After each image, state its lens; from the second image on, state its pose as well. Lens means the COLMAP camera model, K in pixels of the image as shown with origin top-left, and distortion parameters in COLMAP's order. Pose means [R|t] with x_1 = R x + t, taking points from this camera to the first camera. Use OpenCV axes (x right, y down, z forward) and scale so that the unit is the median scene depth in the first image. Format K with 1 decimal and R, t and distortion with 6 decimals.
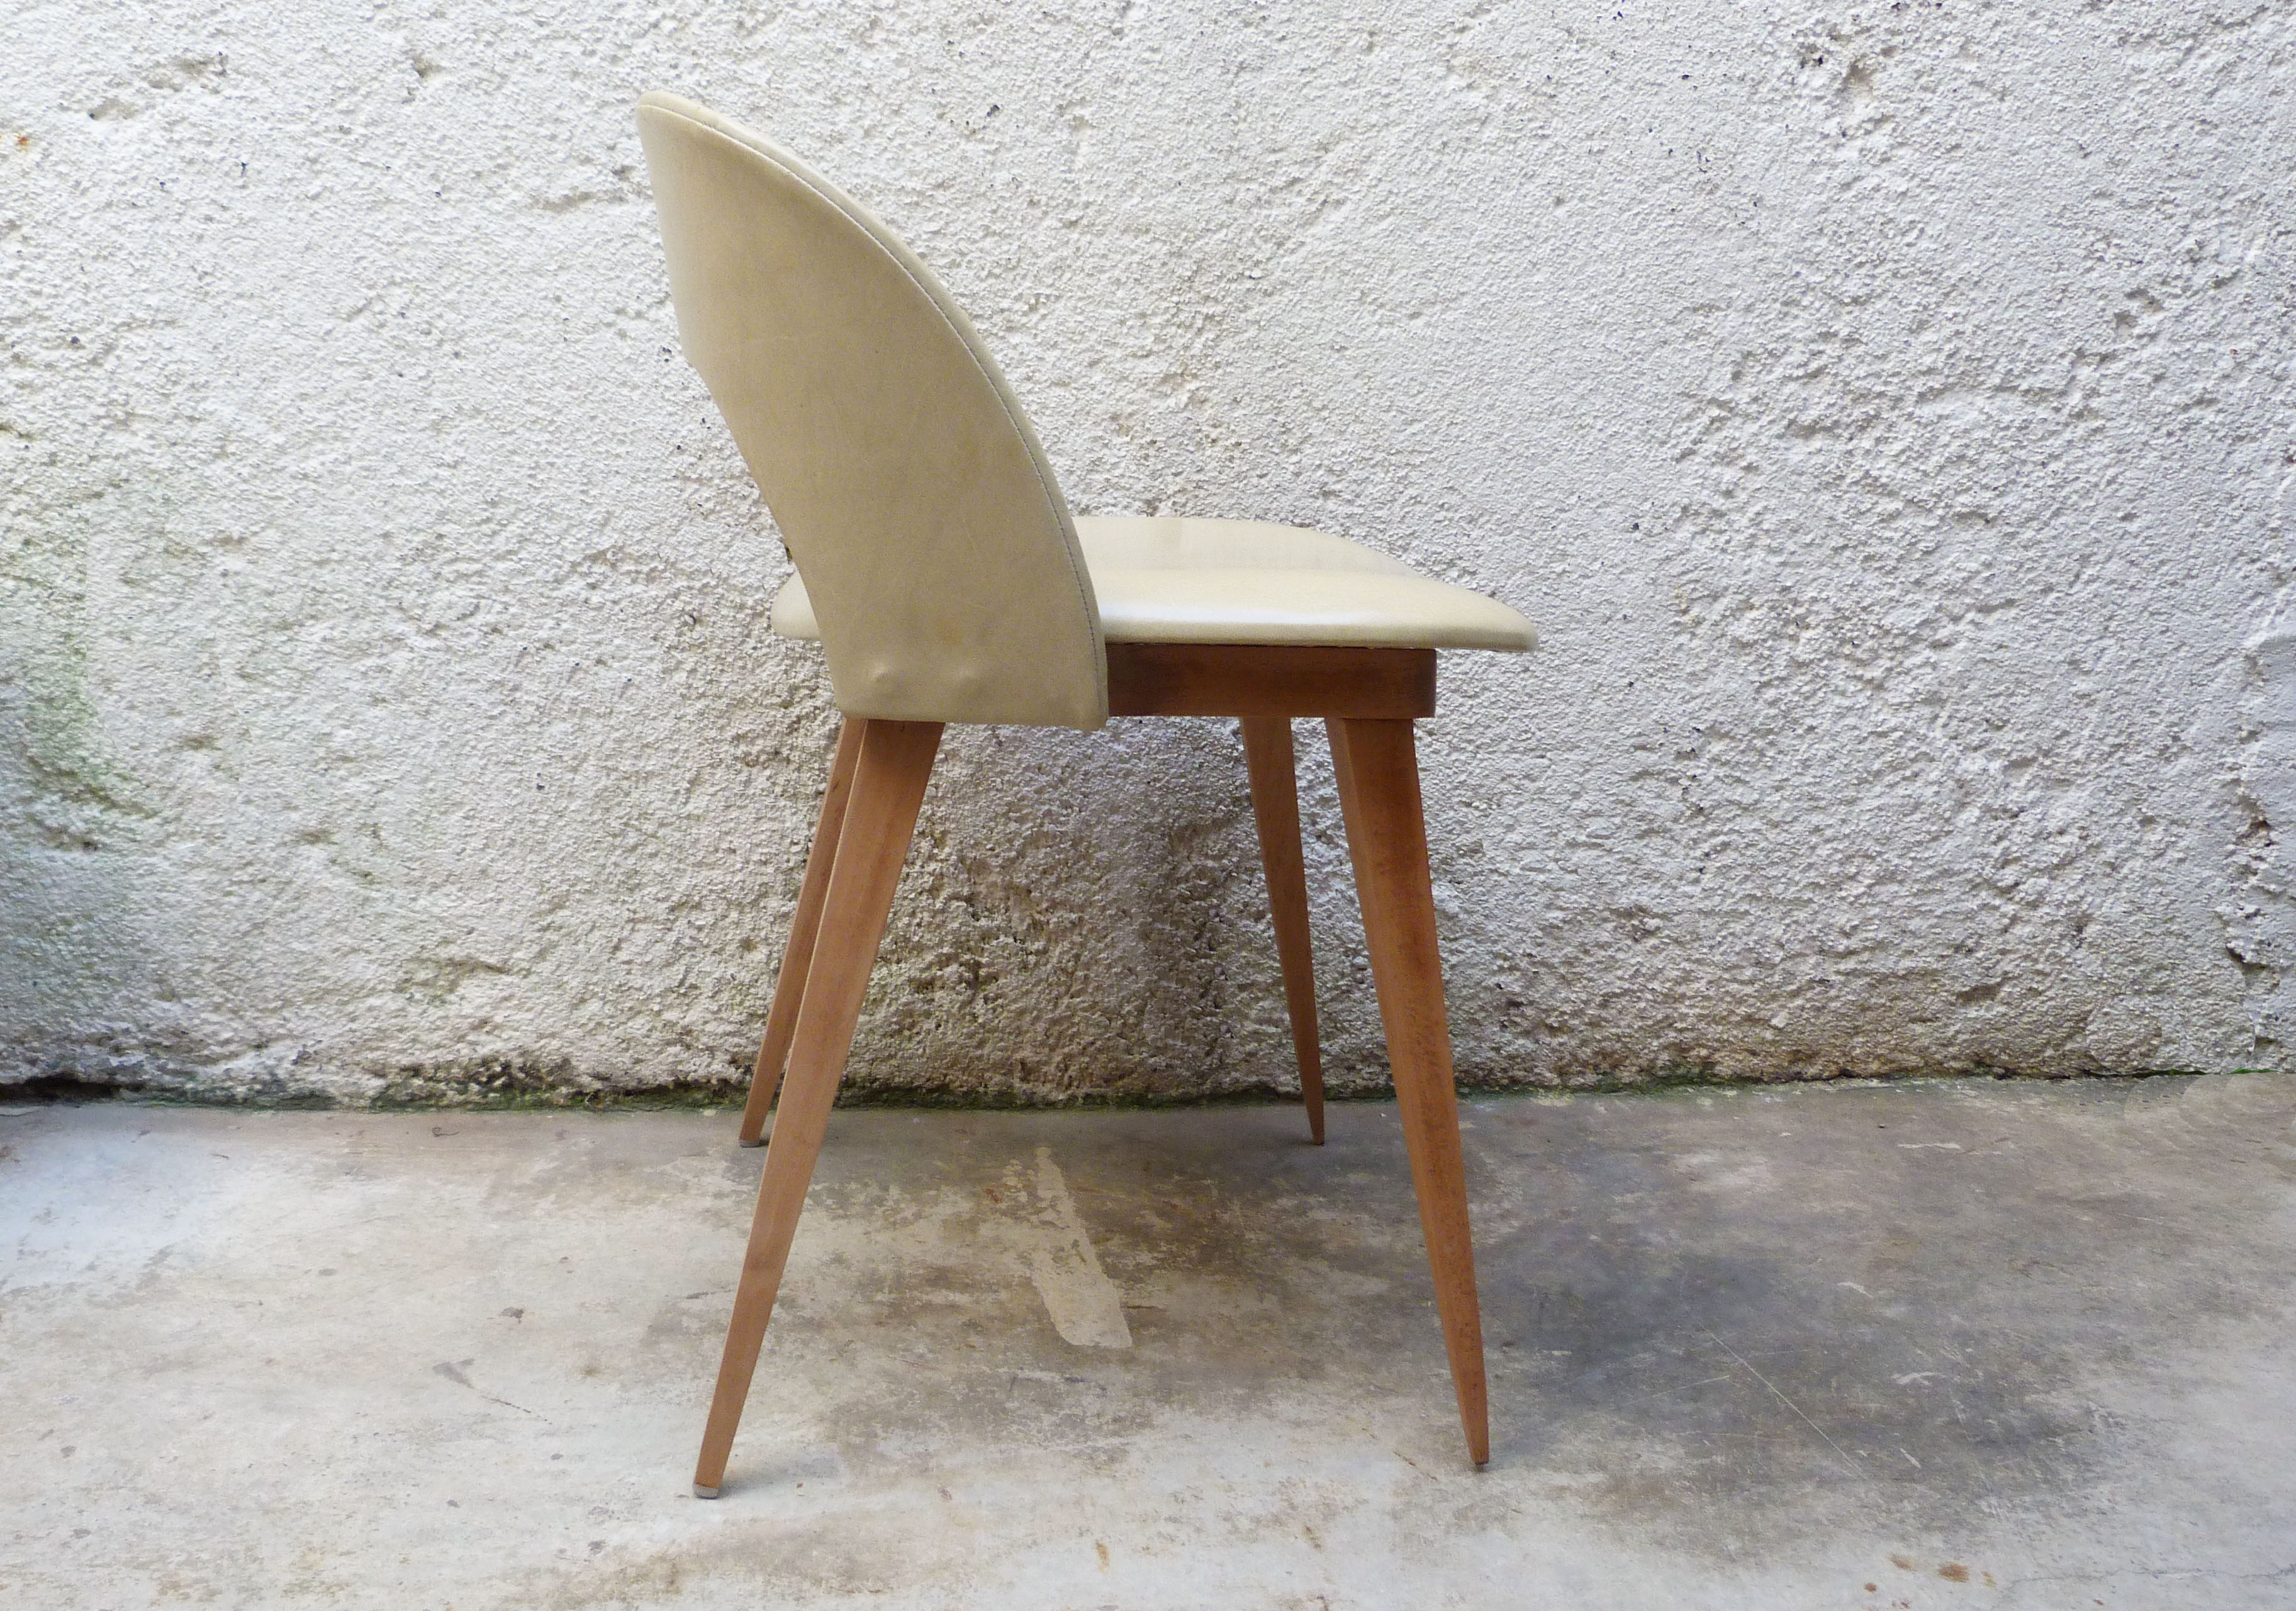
lens RADIAL K [[2054.2, 0, 1058.9], [0, 2054.2, 823.8], [0, 0, 1]] dist [-0.047293, 0.037171]
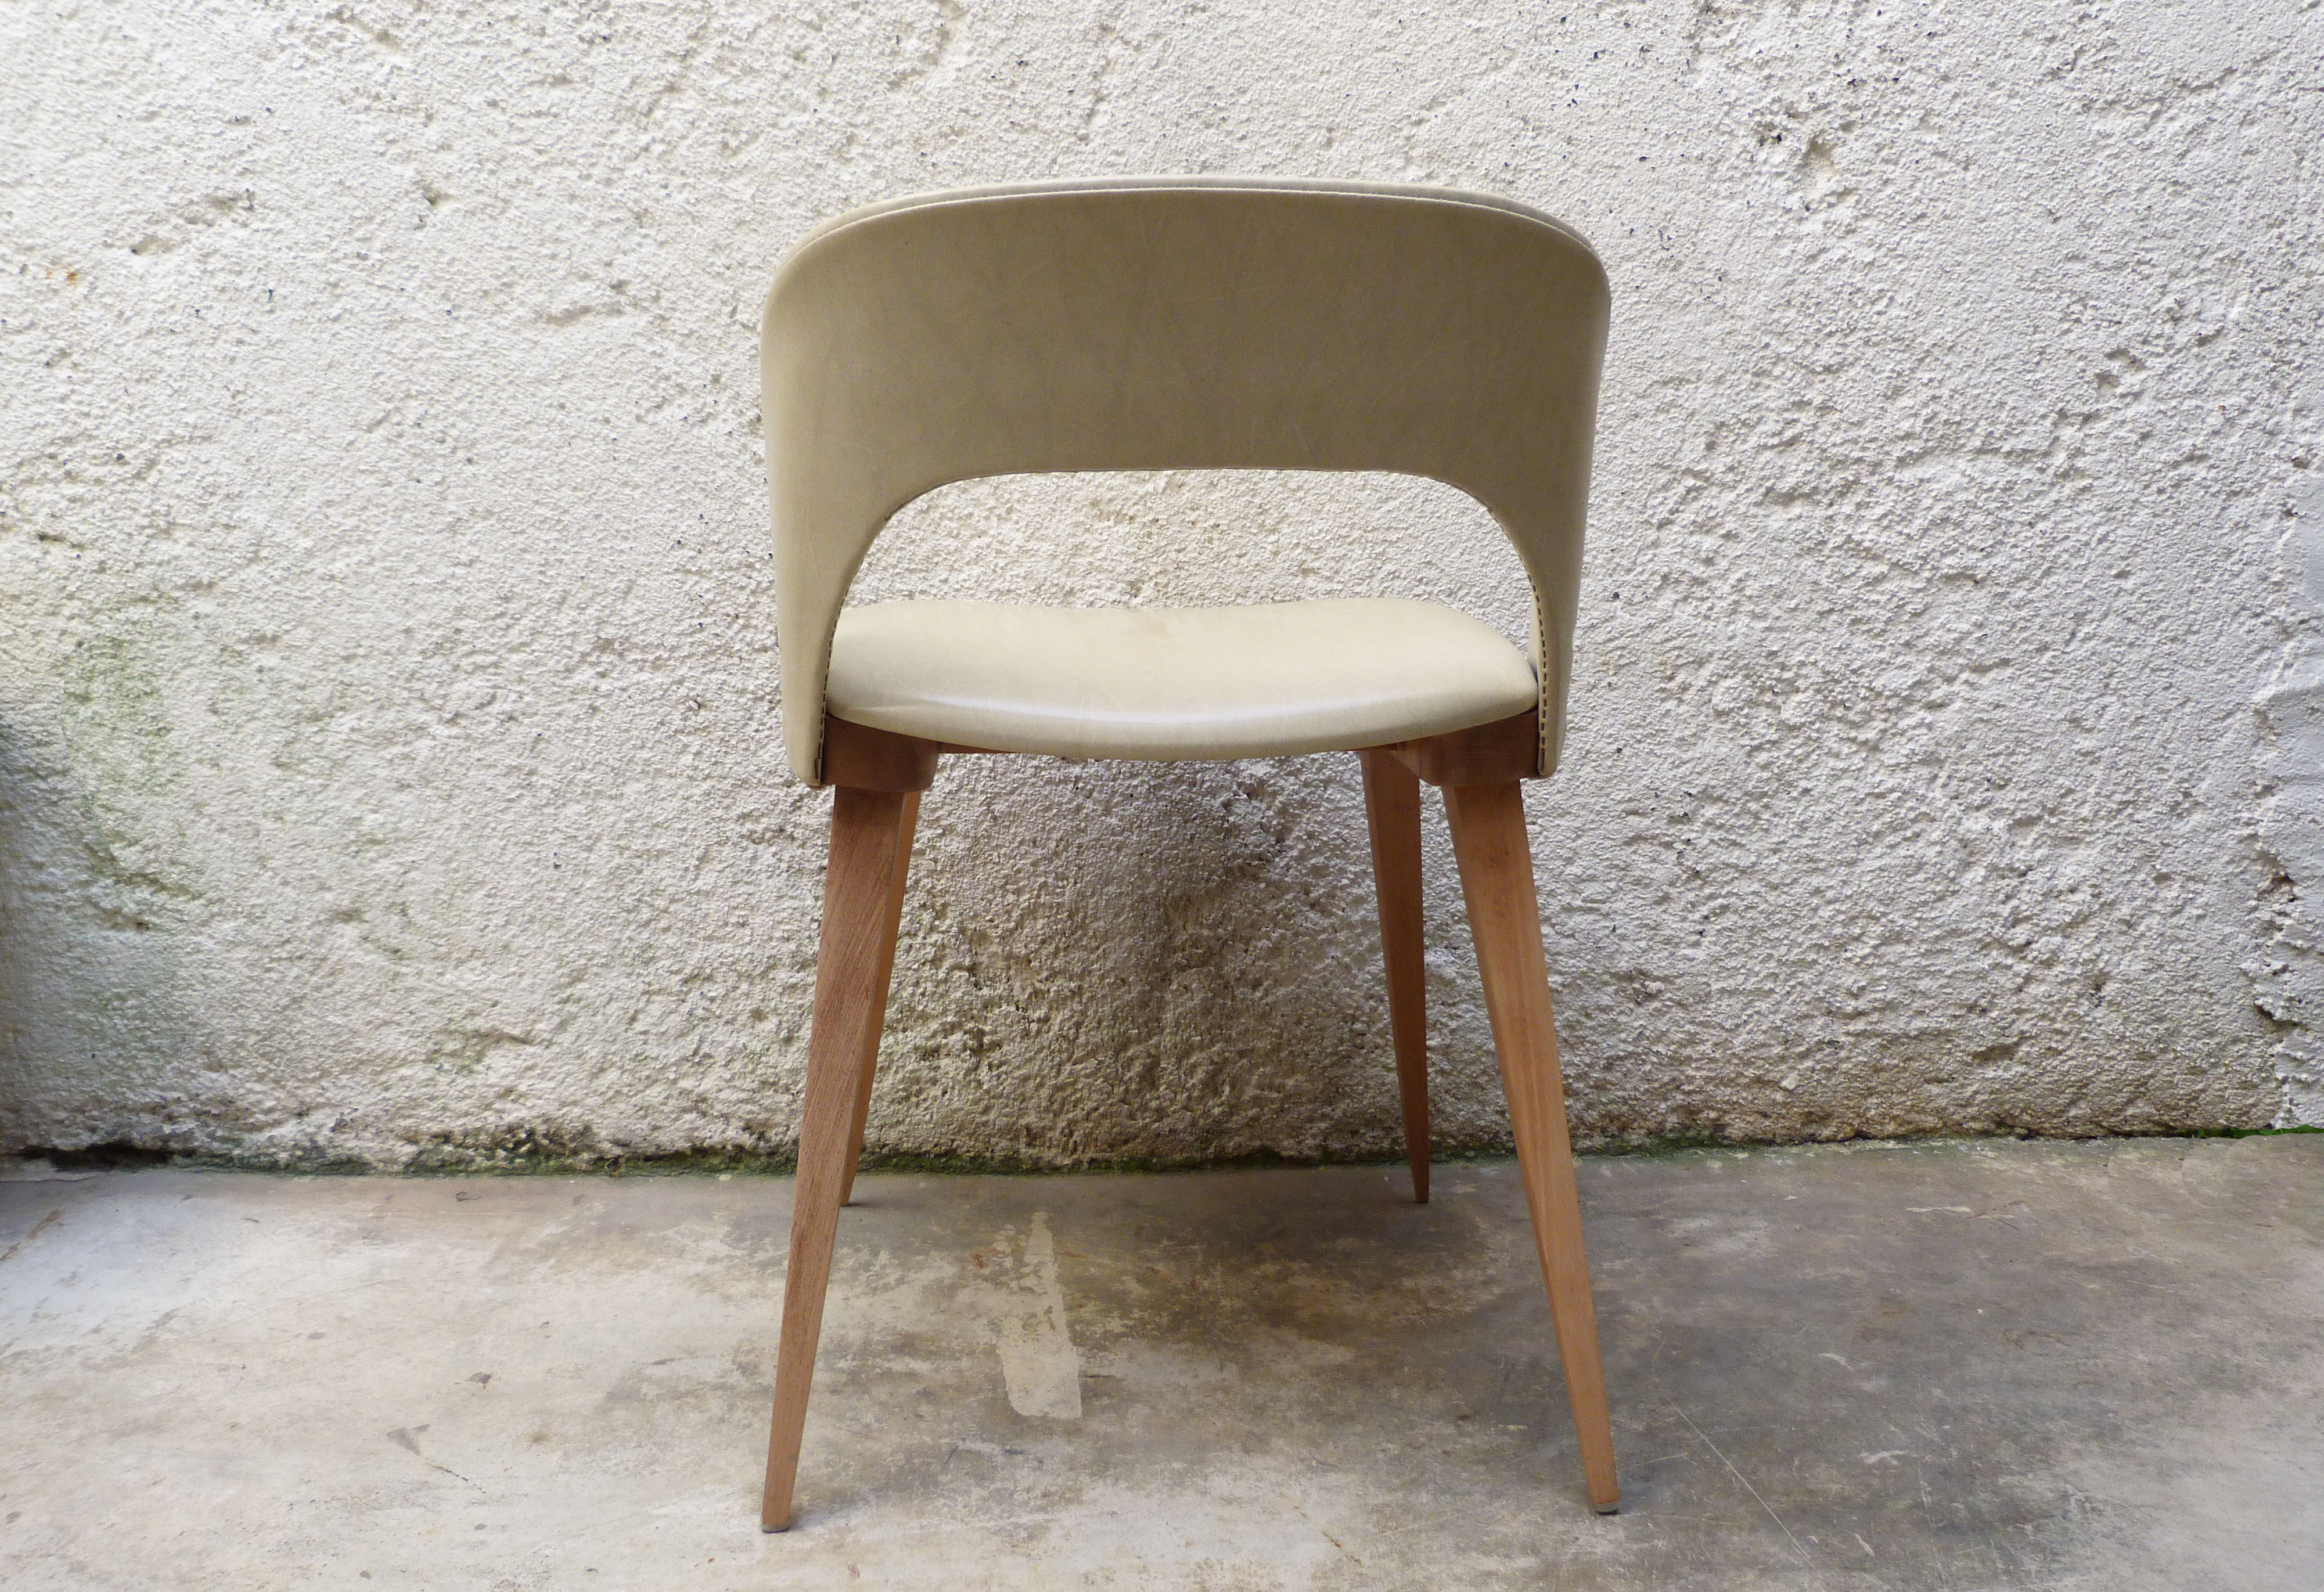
lens RADIAL K [[1893.1, 0, 1120.9], [0, 1893.1, 781.8], [0, 0, 1]] dist [-0.046457, 0.035900]
pose [[0.997258, -0.016187, -0.072216, 0.104769], [0.012022, 0.998259, -0.057747, -0.001674], [0.073025, 0.056720, 0.995716, 0.053533]]
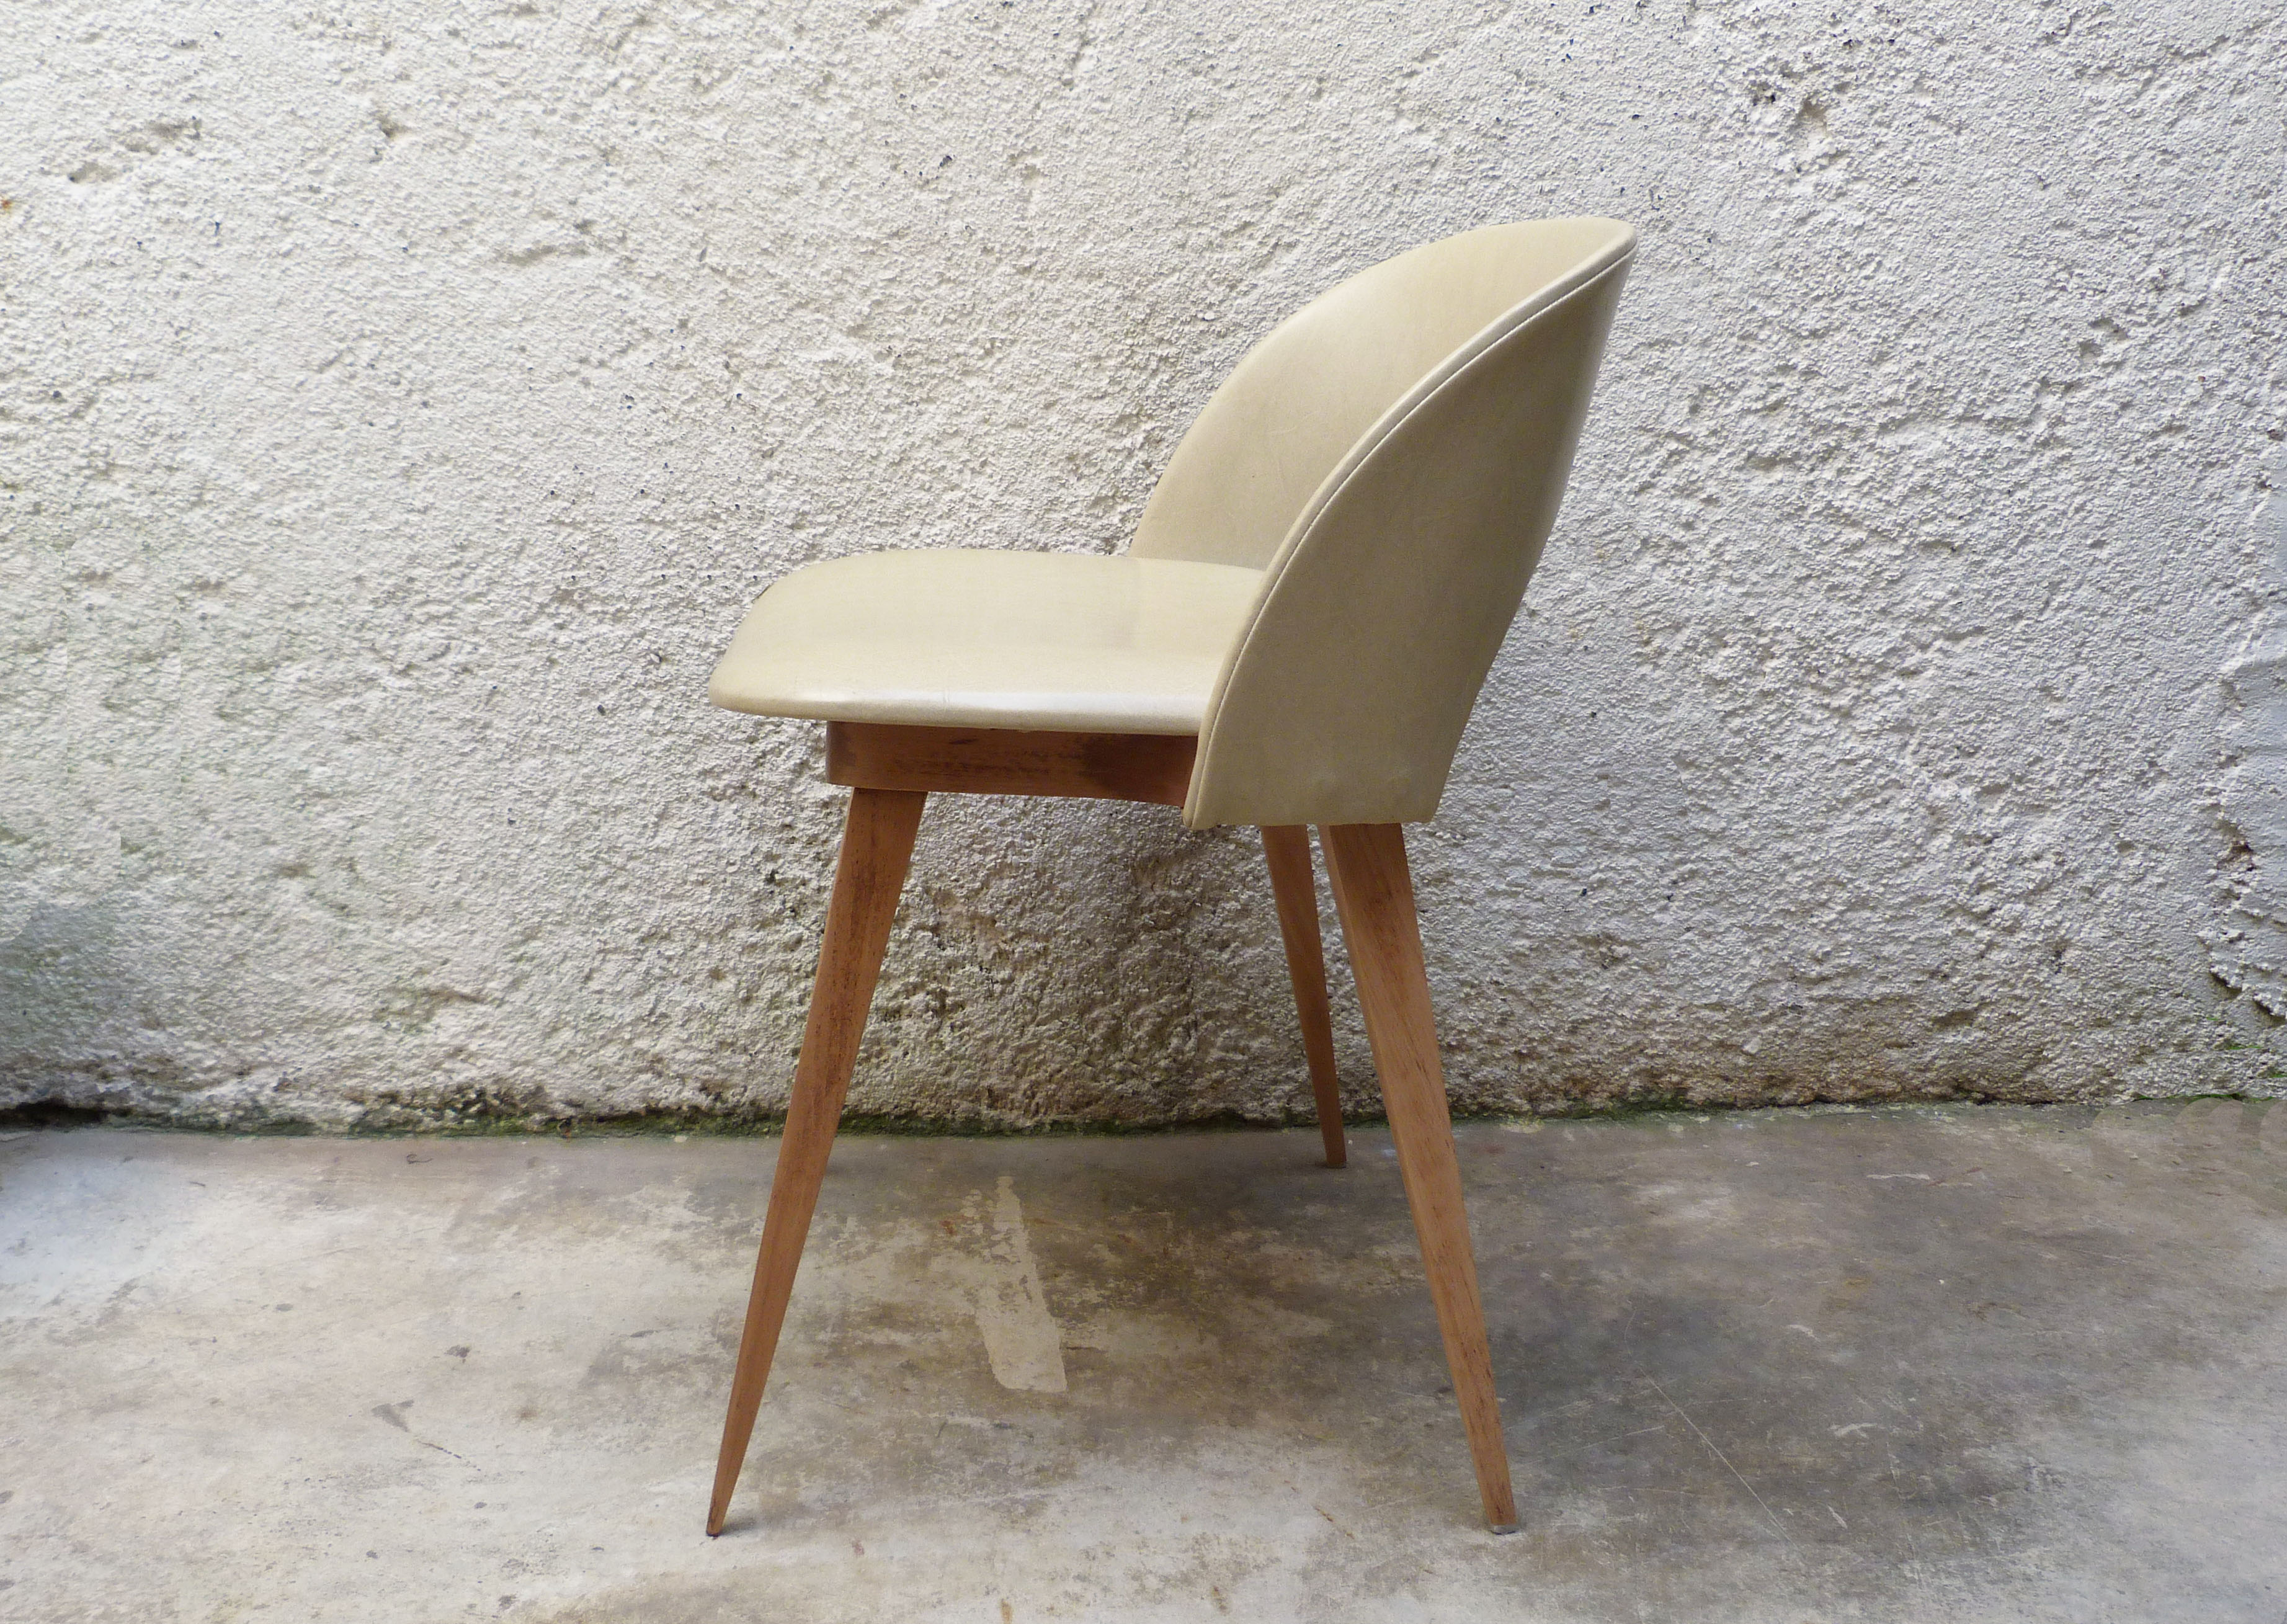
lens RADIAL K [[2023.5, 0, 1076.4], [0, 2023.5, 751.8], [0, 0, 1]] dist [-0.043342, 0.028855]
pose [[0.999439, -0.001835, -0.033435, 0.061517], [0.001267, 0.999854, -0.017017, -0.034861], [0.033462, 0.016966, 0.999296, 0.002743]]
